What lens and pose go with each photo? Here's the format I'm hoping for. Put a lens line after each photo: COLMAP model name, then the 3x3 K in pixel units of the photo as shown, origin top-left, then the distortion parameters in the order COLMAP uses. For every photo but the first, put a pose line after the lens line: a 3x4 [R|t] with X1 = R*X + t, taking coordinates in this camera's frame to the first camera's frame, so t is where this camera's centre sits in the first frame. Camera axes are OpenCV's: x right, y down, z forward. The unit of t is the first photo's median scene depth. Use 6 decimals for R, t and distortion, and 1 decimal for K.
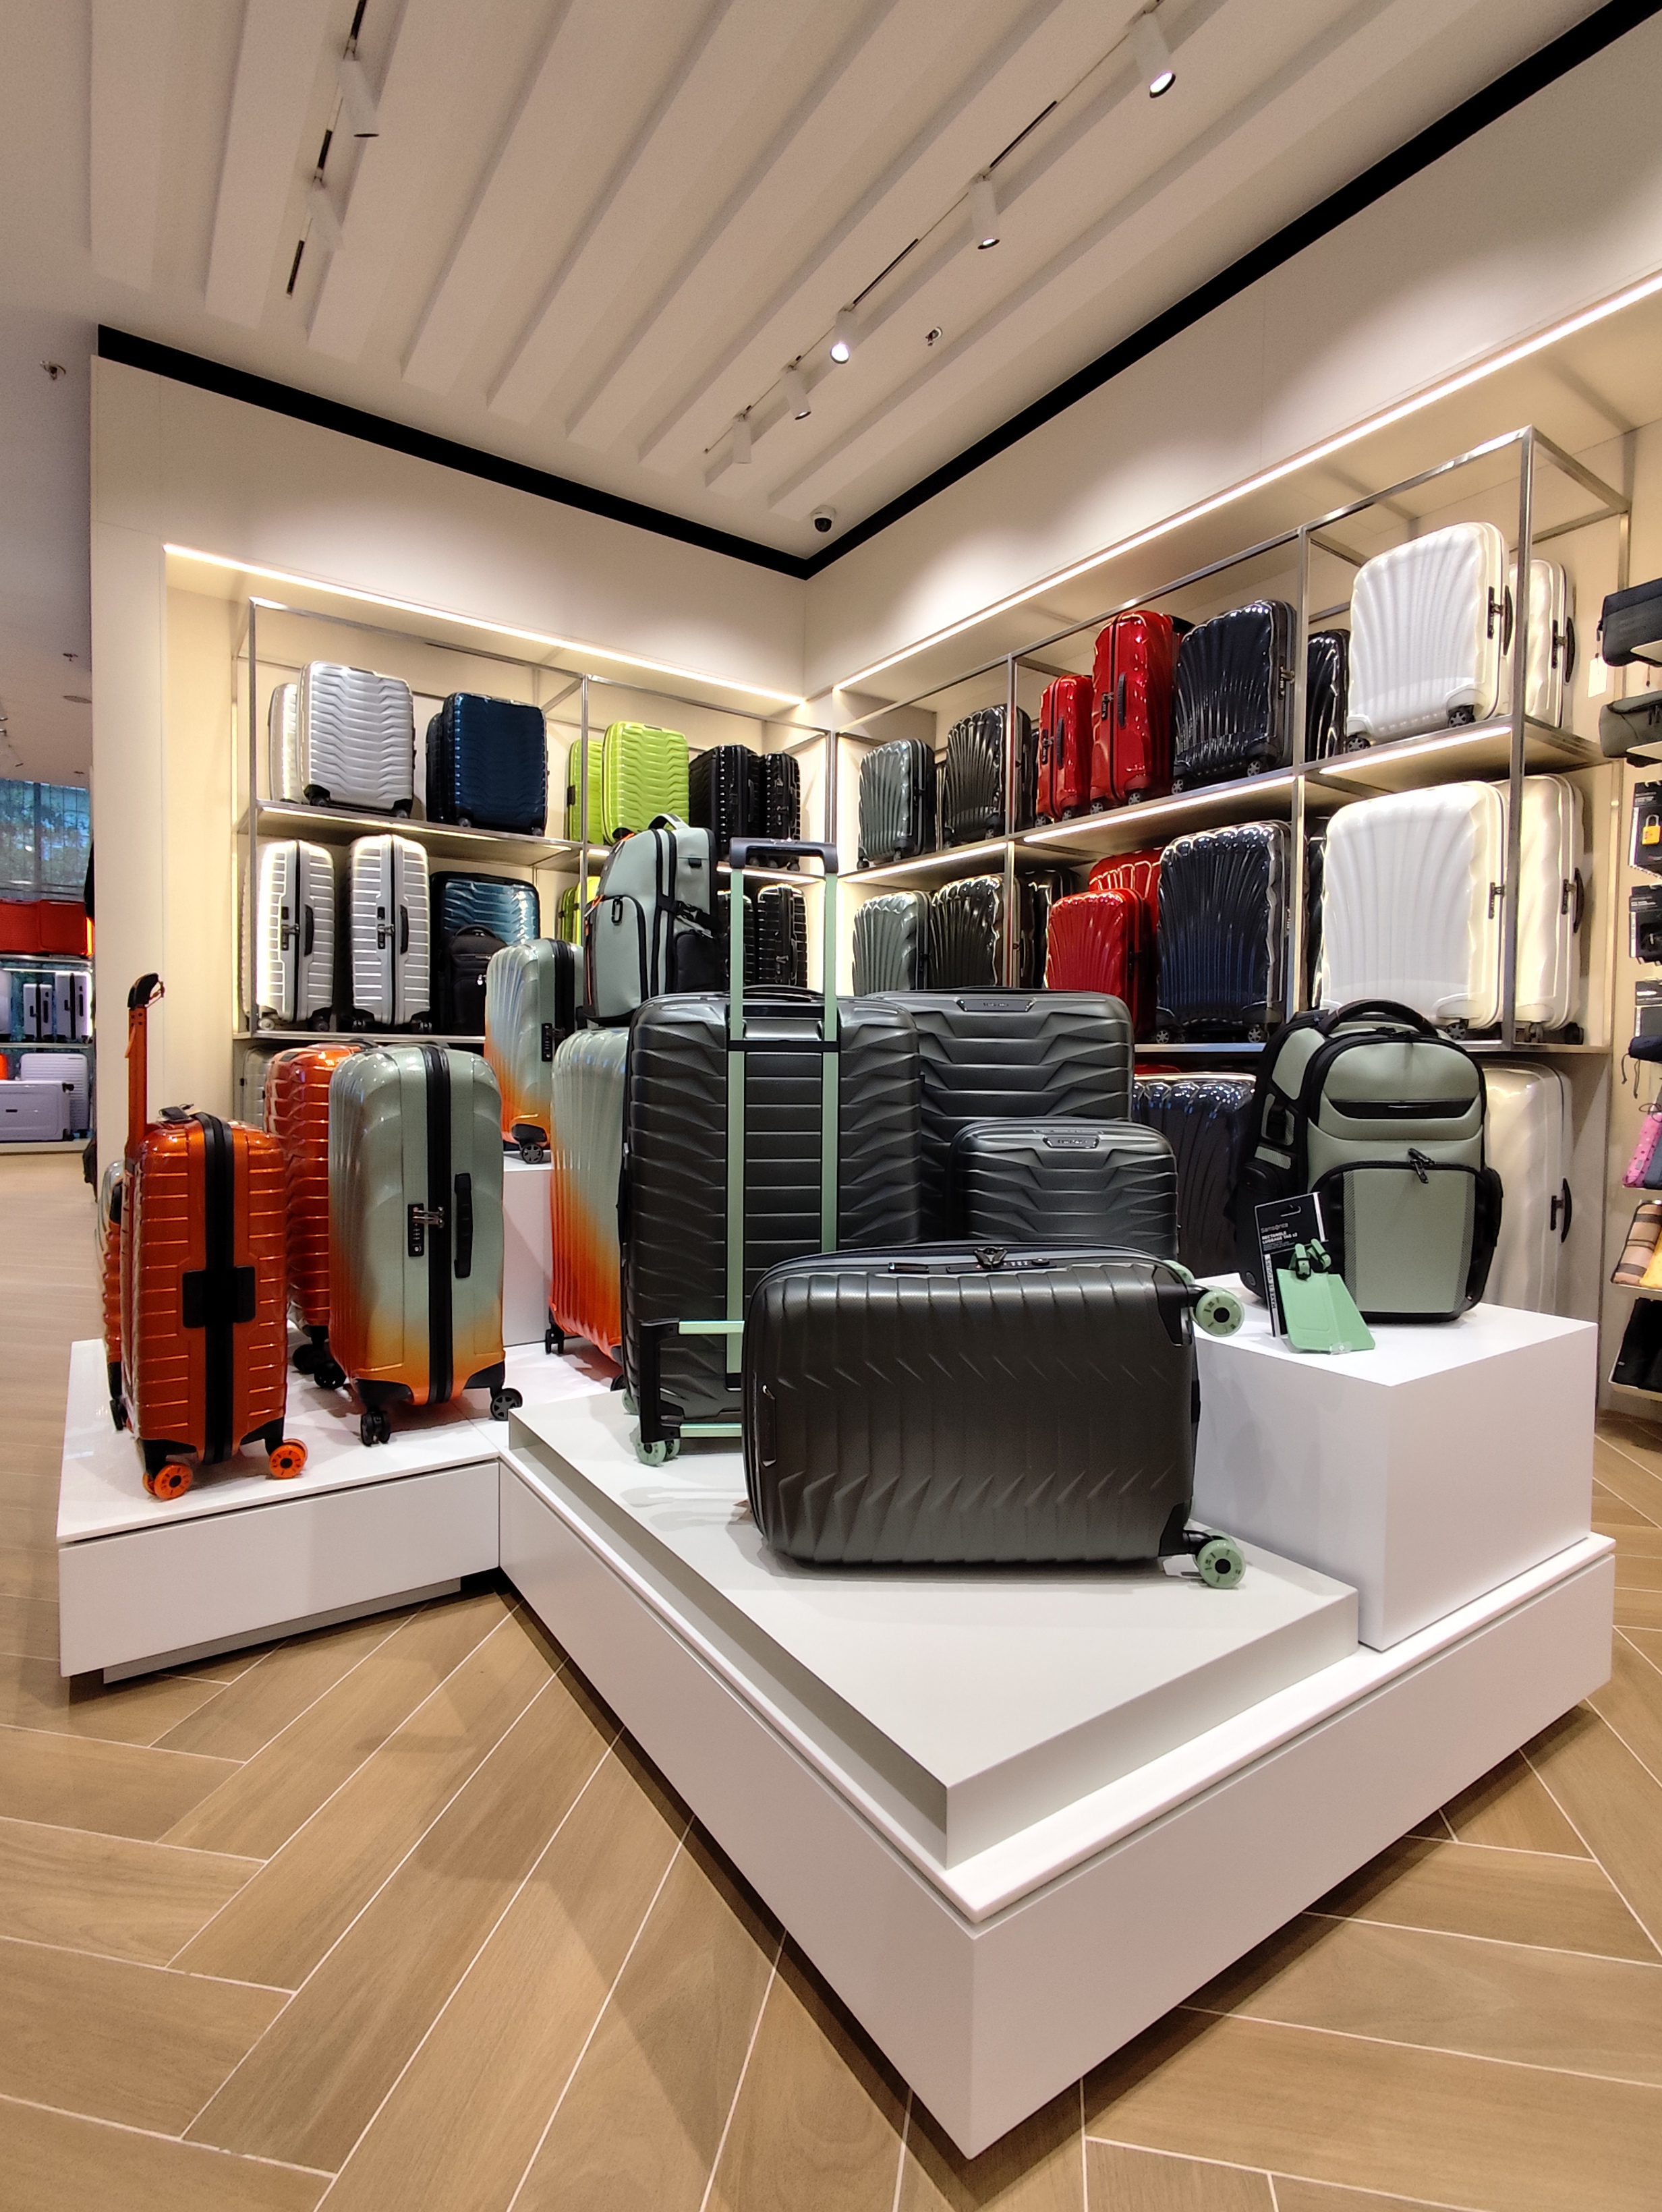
lens RADIAL K [[1068.3, 0, 831.0], [0, 1068.3, 1106.0], [0, 0, 1]] dist [-0.001937, -0.000488]
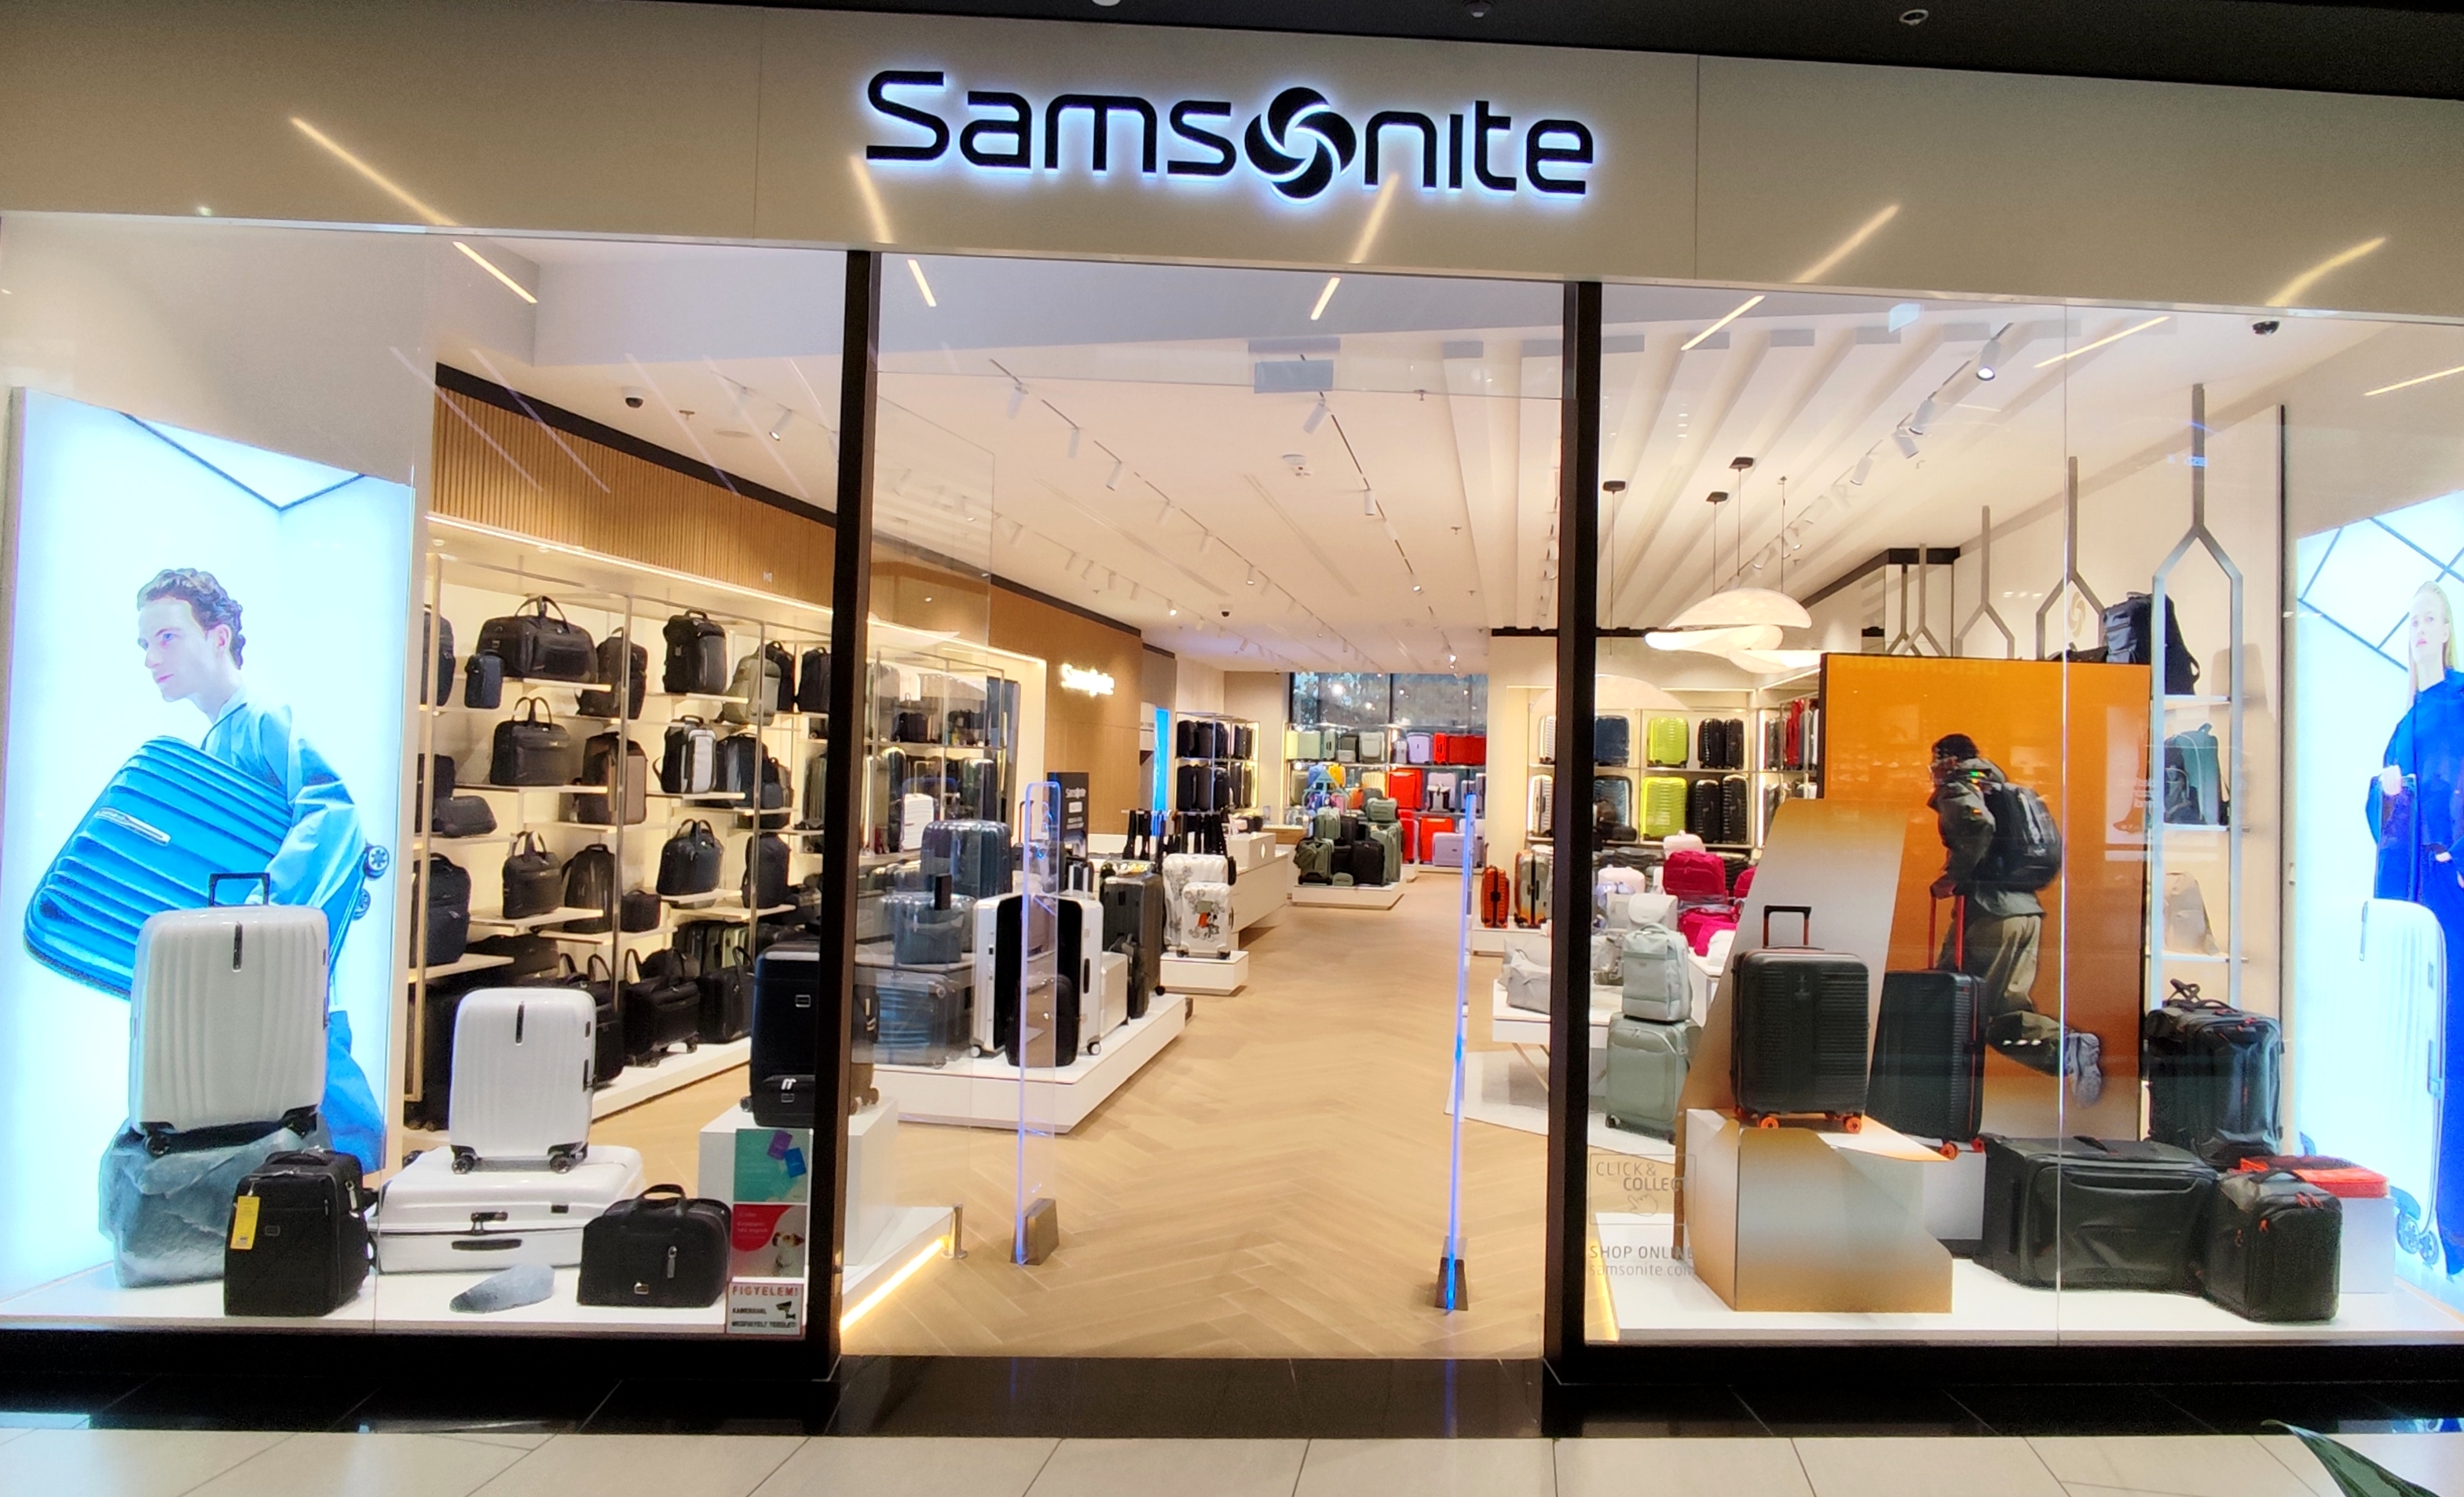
lens RADIAL K [[1357.6, 0, 1234.6], [0, 1357.6, 738.1], [0, 0, 1]] dist [-0.017177, 0.013005]
pose [[0.695111, -0.013905, -0.718768, 1.663101], [-0.040186, 0.997498, -0.058160, -0.089253], [0.717778, 0.069312, 0.692813, -2.300915]]
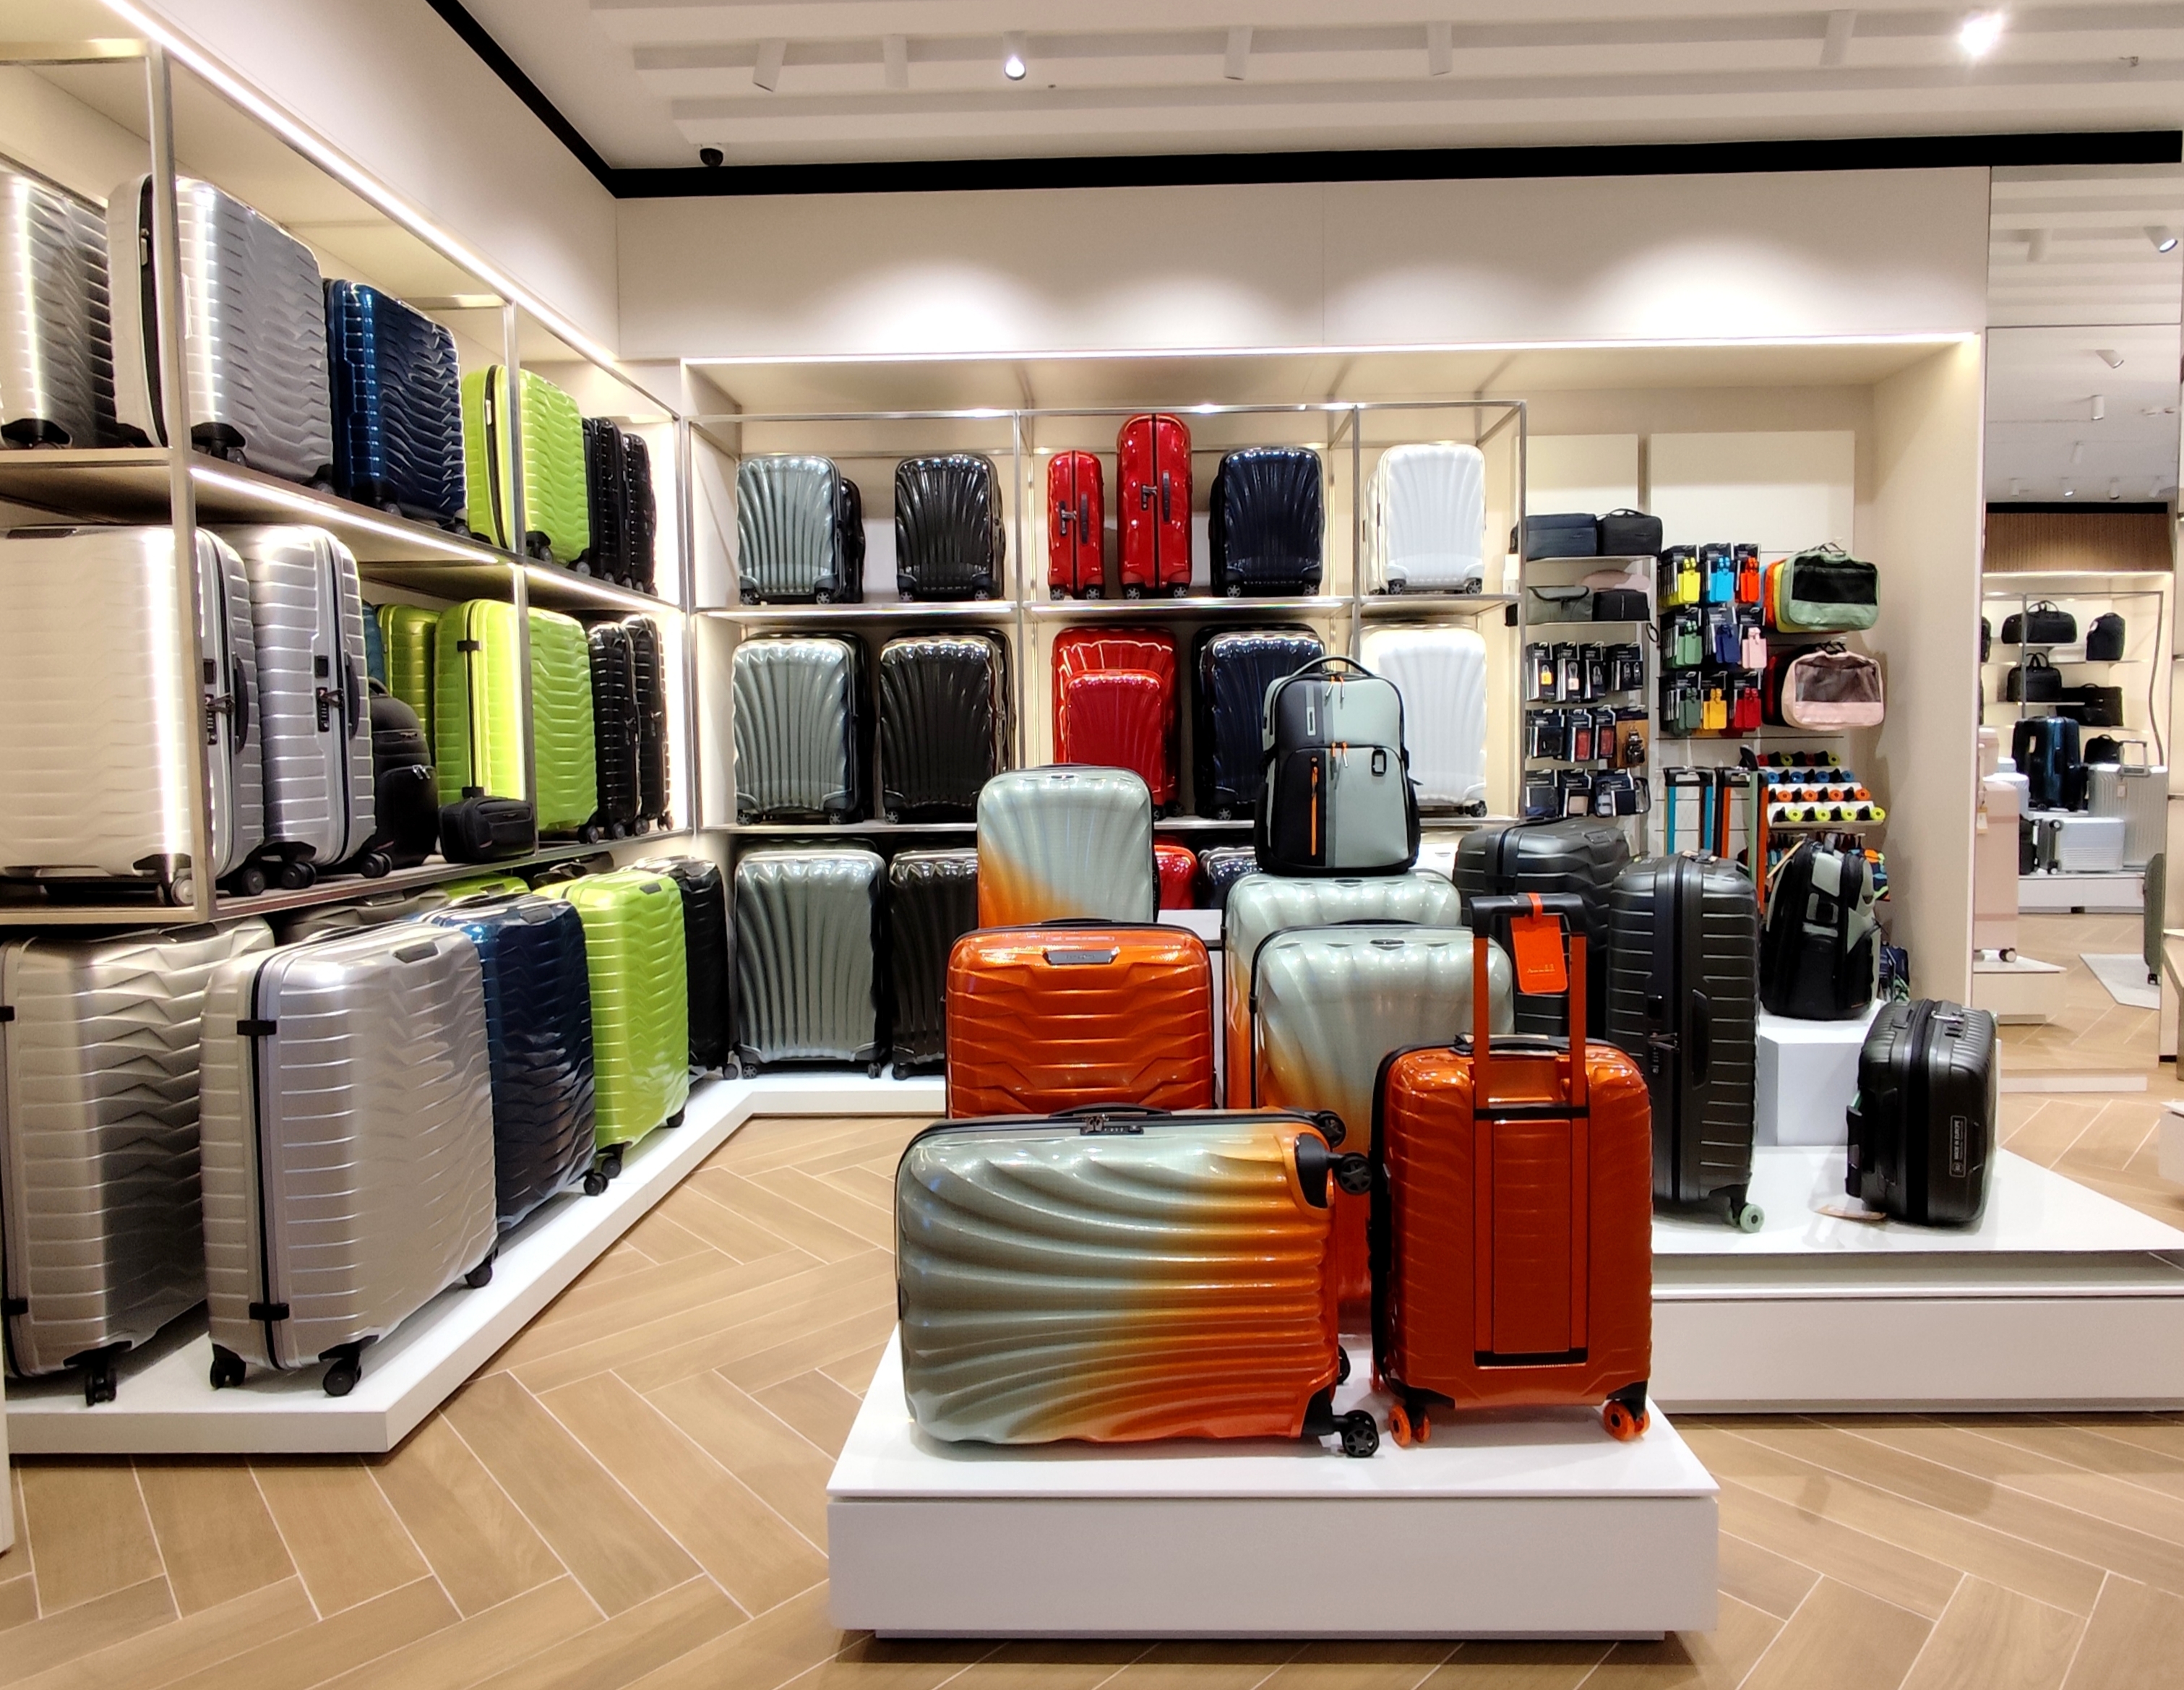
lens RADIAL K [[1238.6, 0, 1092.0], [0, 1238.6, 845.0], [0, 0, 1]] dist [-0.000463, 0.000826]
pose [[0.585288, -0.087318, 0.806110, -0.721025], [0.054317, 0.996174, 0.068467, -0.112069], [-0.809004, 0.003712, 0.587791, 0.300556]]
